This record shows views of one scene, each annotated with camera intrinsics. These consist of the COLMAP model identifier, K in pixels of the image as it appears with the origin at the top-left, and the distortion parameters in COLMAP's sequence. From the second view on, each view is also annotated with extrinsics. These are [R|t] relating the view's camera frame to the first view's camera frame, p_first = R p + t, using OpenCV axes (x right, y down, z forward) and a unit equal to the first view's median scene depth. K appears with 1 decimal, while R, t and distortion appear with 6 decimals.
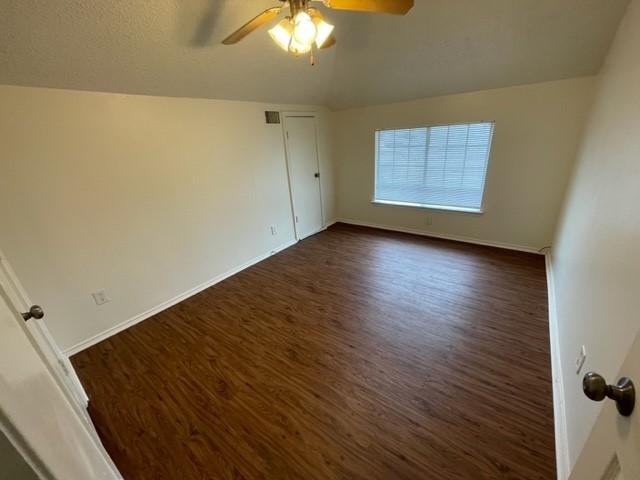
lens RADIAL K [[258.7, 0, 321.1], [0, 258.7, 238.5], [0, 0, 1]] dist [-0.003282, -0.000388]
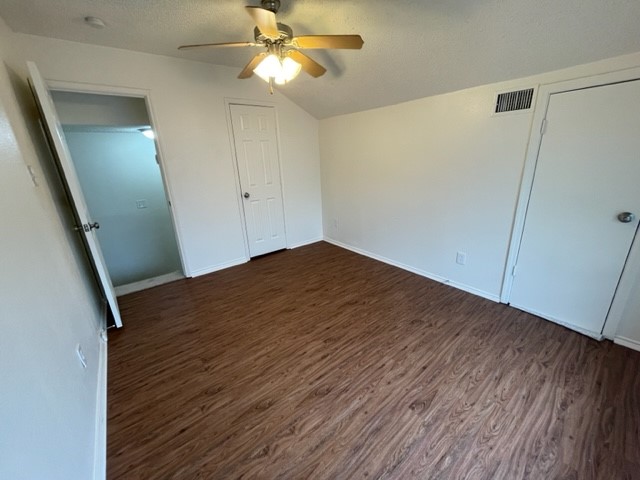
lens RADIAL K [[258.7, 0, 321.5], [0, 258.7, 240.5], [0, 0, 1]] dist [-0.003282, -0.000388]
pose [[-0.237529, 0.383389, -0.892521, 0.731426], [-0.296306, 0.846430, 0.442447, -0.375967], [0.925085, 0.369553, -0.087451, 0.882682]]
